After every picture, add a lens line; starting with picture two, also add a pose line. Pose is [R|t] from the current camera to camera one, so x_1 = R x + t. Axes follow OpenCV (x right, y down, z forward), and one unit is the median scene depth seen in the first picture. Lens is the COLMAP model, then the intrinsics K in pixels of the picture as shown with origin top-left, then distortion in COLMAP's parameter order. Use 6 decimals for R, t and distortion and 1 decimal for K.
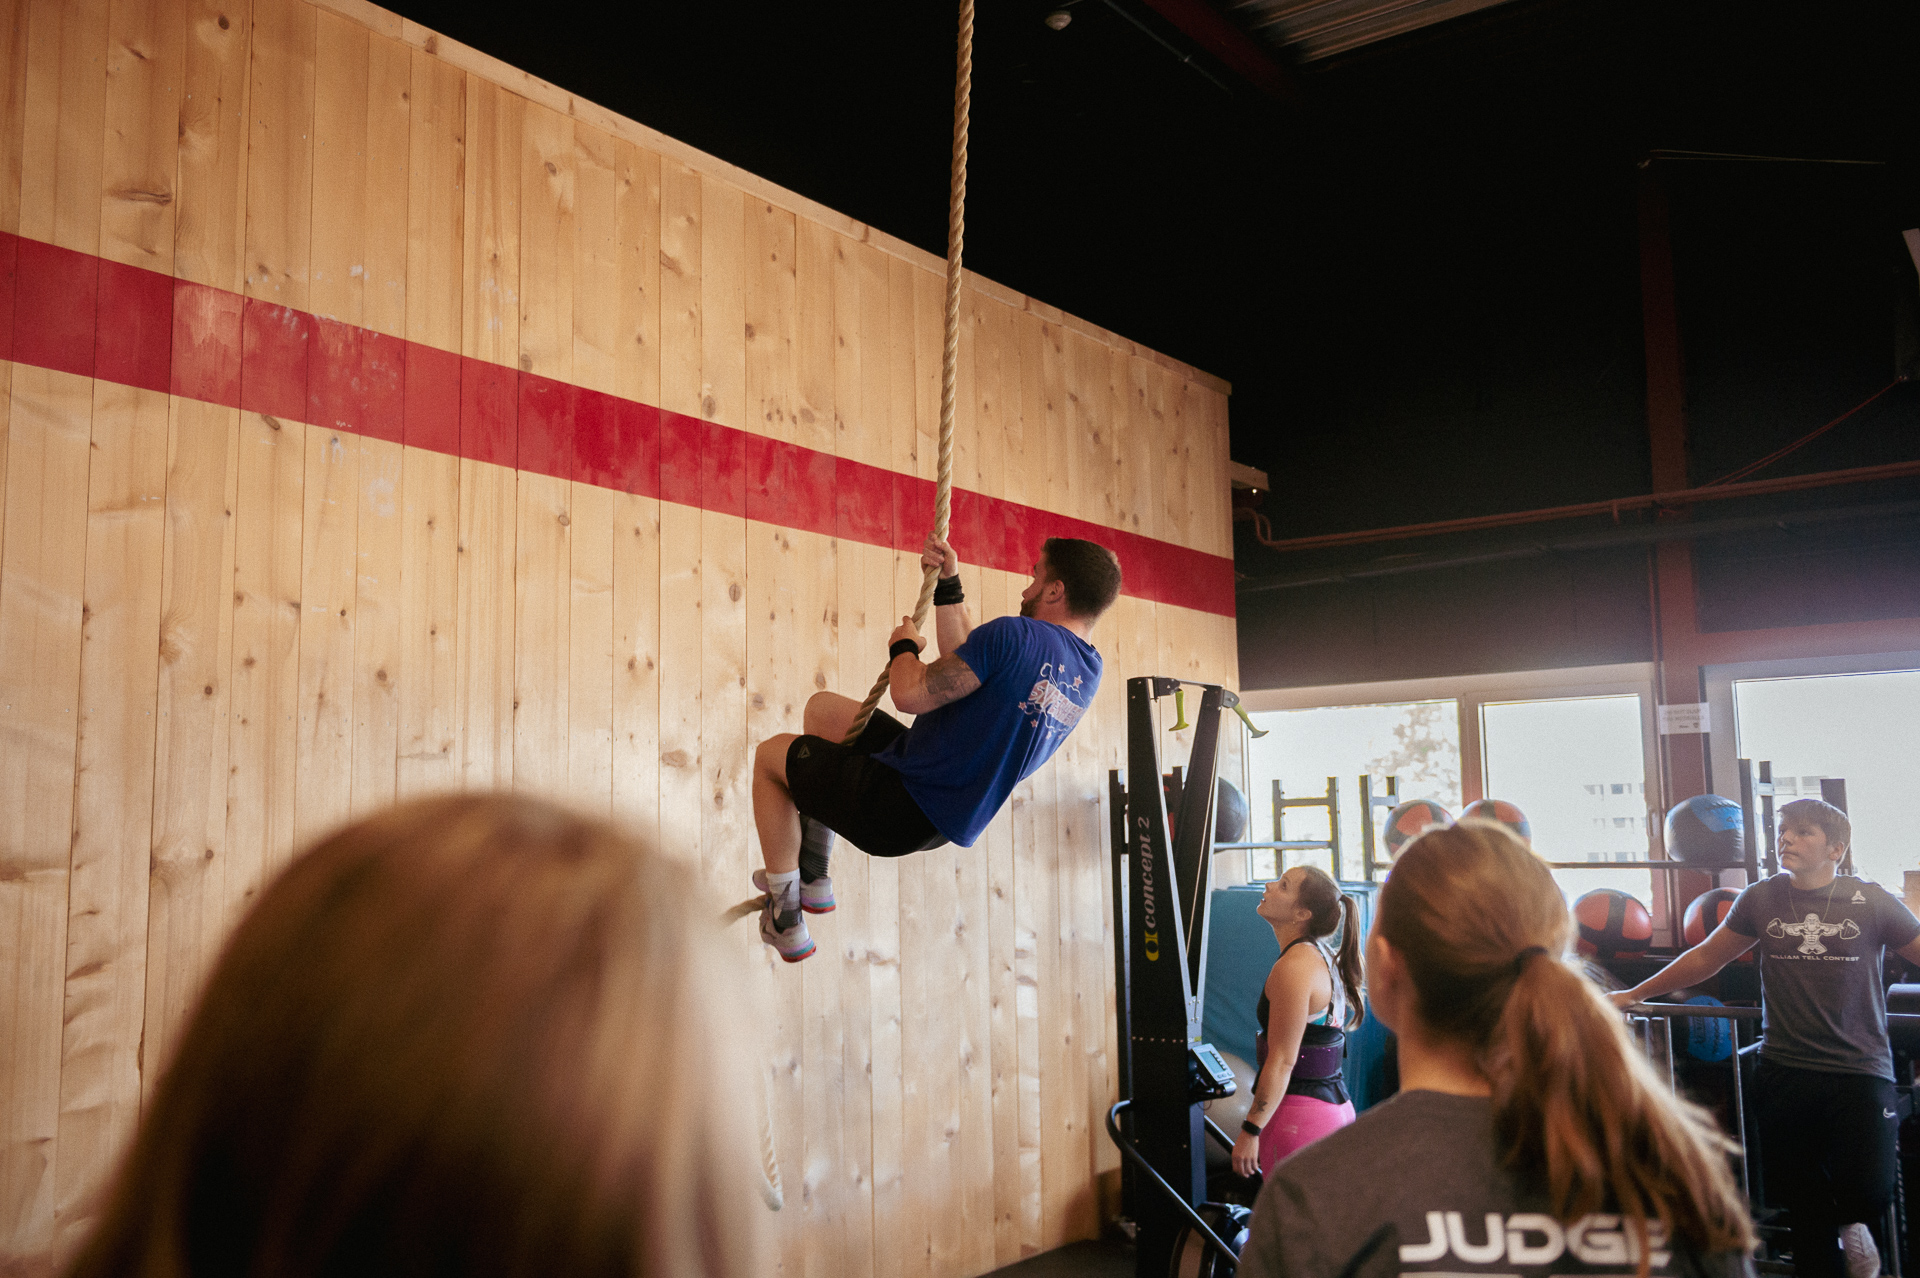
lens RADIAL K [[1727.1, 0, 960.0], [0, 1727.1, 639.0], [0, 0, 1]] dist [-0.001949, 0.000117]
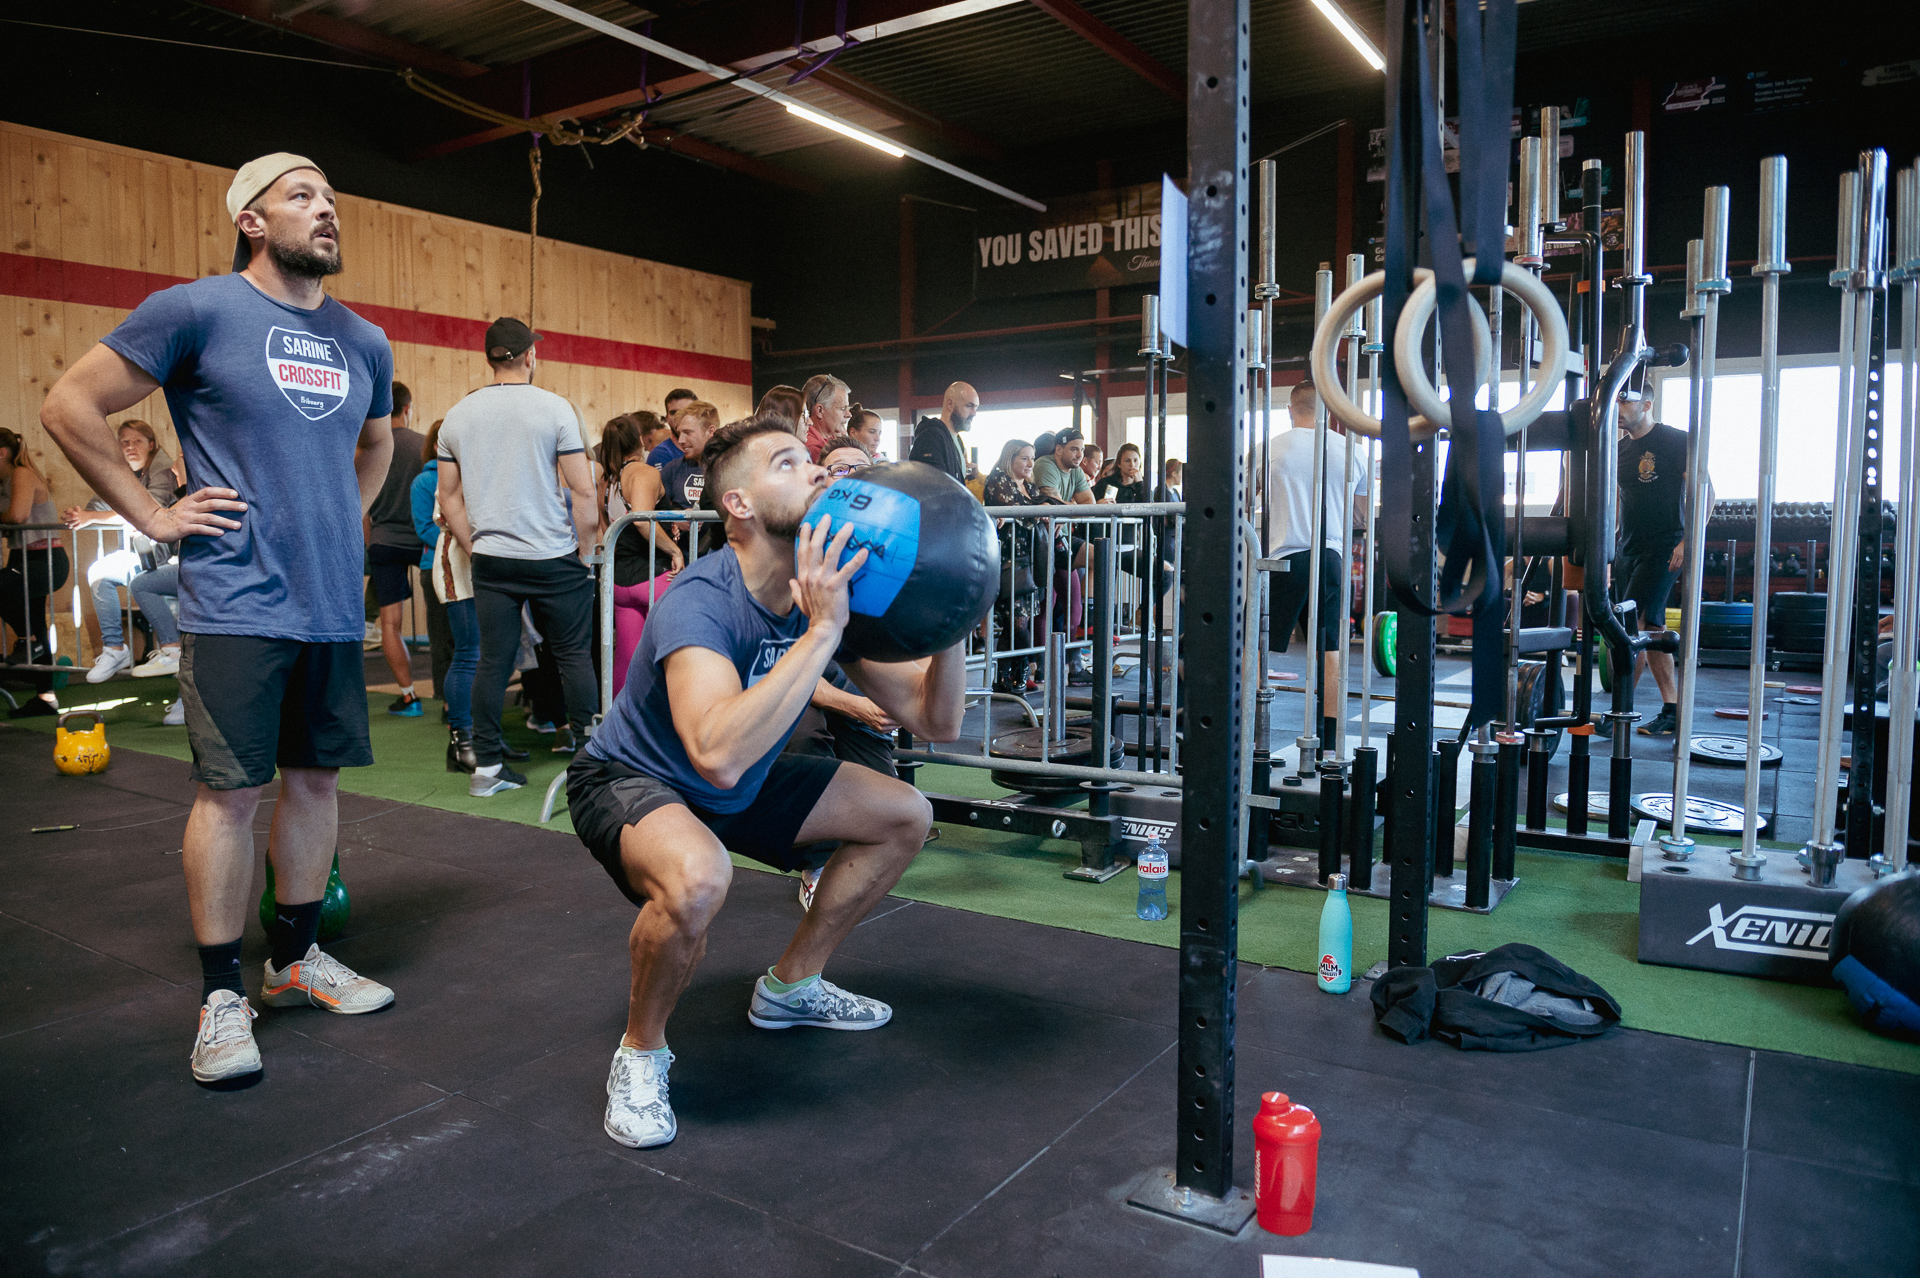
lens RADIAL K [[1301.7, 0, 960.0], [0, 1301.7, 639.0], [0, 0, 1]] dist [-0.048159, -0.004268]
pose [[0.998455, 0.007877, 0.055000, 0.406241], [-0.018858, 0.979181, 0.202110, -0.042725], [-0.052263, -0.202834, 0.977817, -0.966329]]
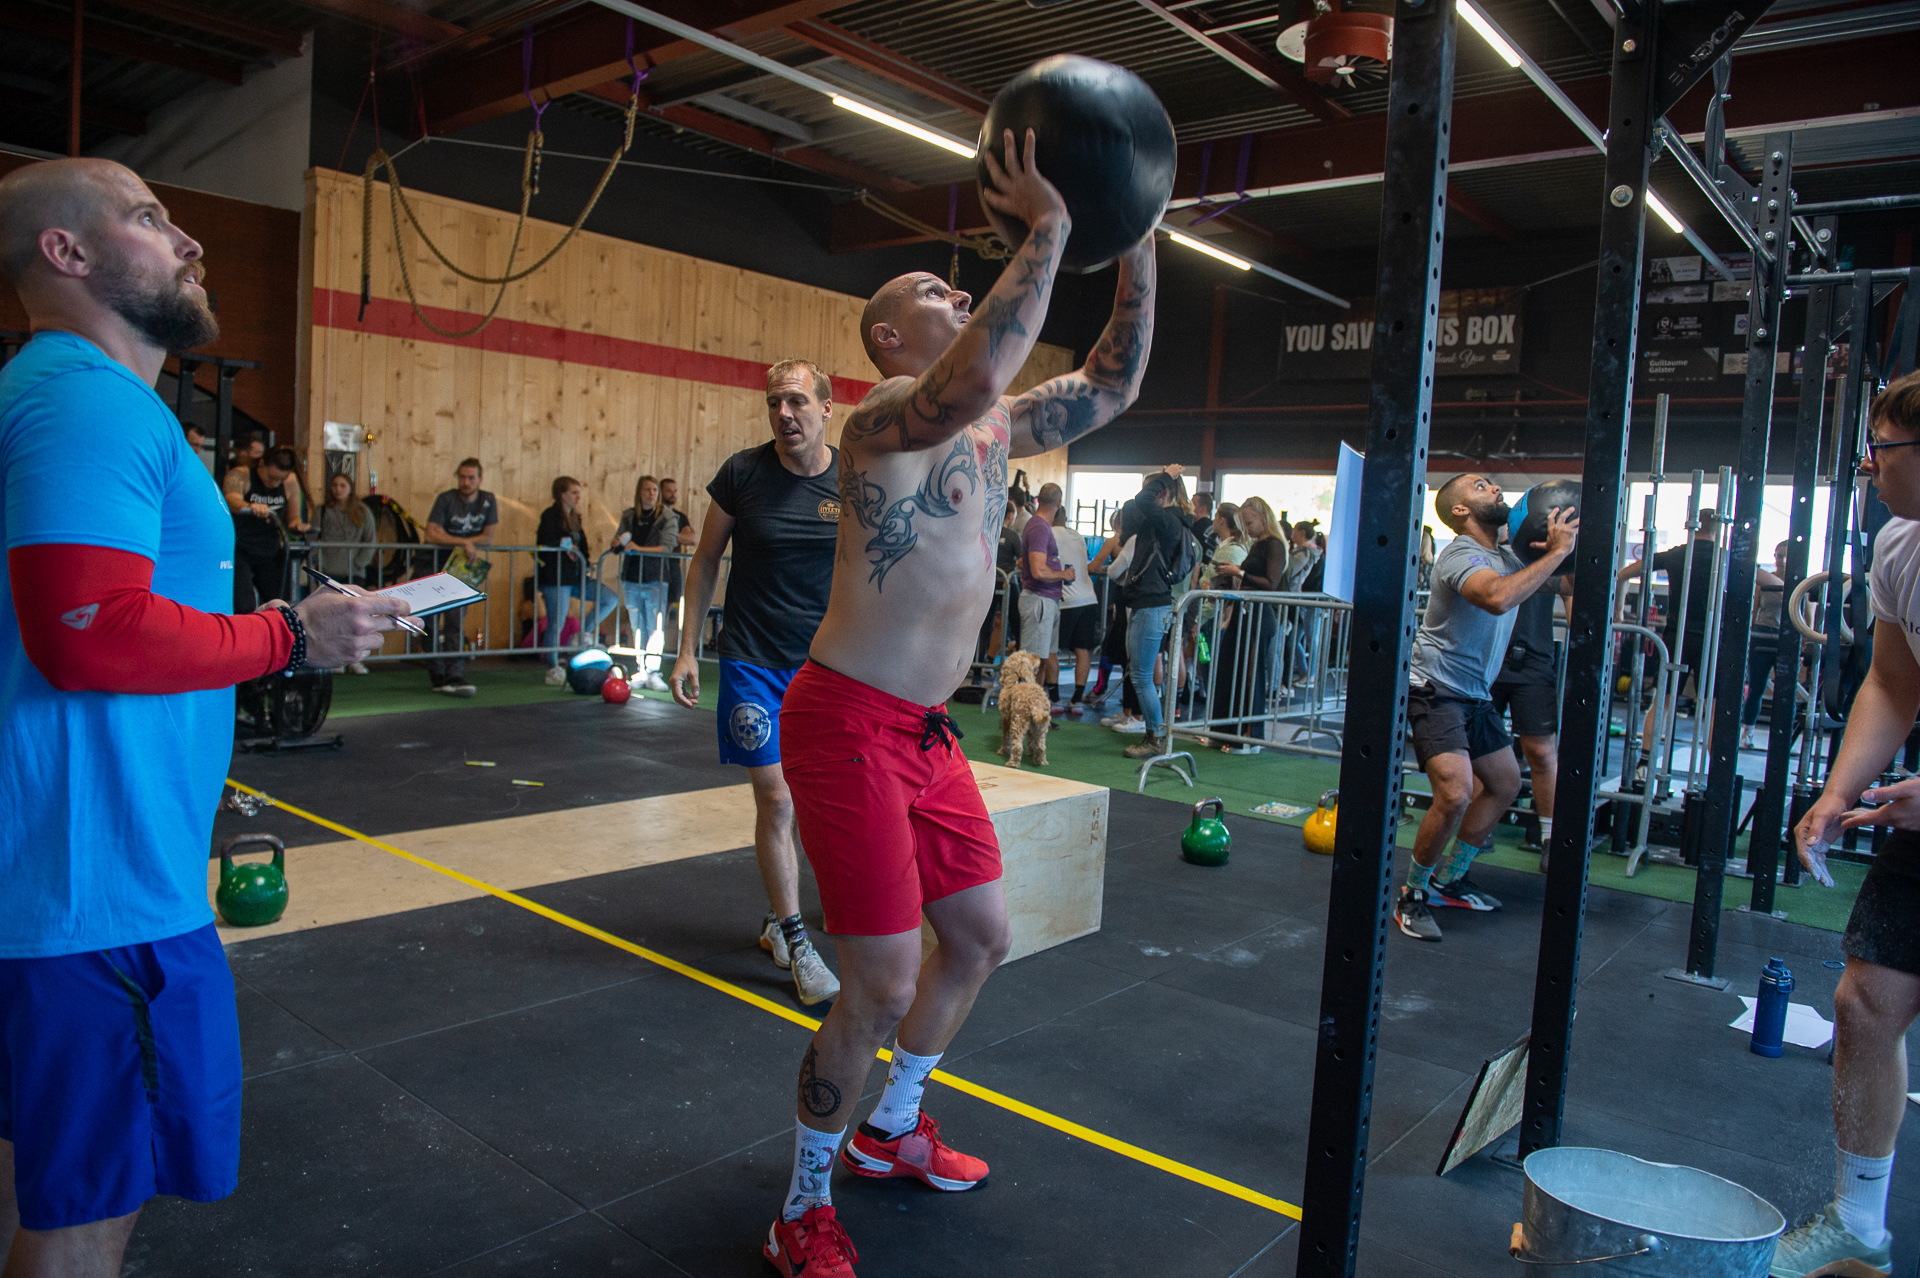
lens RADIAL K [[1301.7, 0, 960.0], [0, 1301.7, 639.0], [0, 0, 1]] dist [-0.048159, -0.004268]
pose [[0.995131, 0.074321, -0.064738, 0.168019], [-0.060078, 0.978084, 0.199356, -0.118633], [0.078135, -0.194496, 0.977786, -1.285386]]
